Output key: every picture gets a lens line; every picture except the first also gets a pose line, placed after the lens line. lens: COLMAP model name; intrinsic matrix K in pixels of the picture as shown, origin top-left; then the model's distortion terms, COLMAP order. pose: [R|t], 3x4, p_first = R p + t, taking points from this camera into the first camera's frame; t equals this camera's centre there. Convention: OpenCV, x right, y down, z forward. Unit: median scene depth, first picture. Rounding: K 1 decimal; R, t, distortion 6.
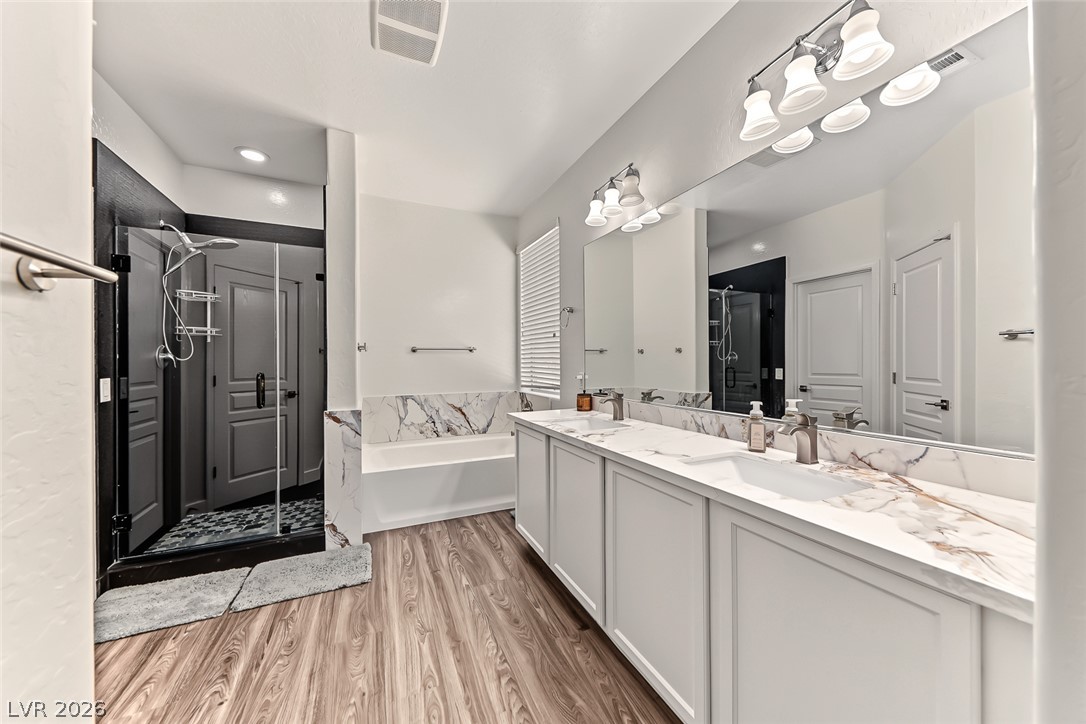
lens RADIAL K [[364.0, 0, 543.0], [0, 364.0, 362.0], [0, 0, 1]] dist [0.001003, 0.000064]
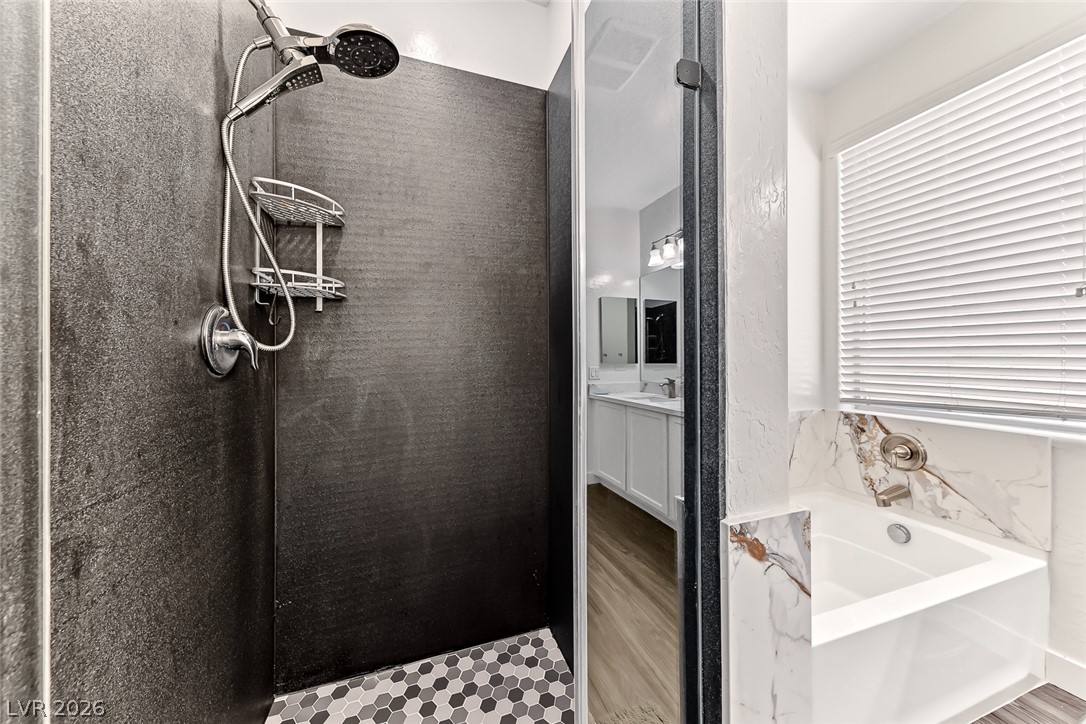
lens RADIAL K [[373.9, 0, 542.5], [0, 373.9, 357.7], [0, 0, 1]] dist [0.000290, 0.000150]
pose [[0.994311, 0.000796, -0.106515, -0.663552], [-0.000163, 0.999982, 0.005955, 0.001751], [0.106517, -0.005904, 0.994293, 0.640594]]
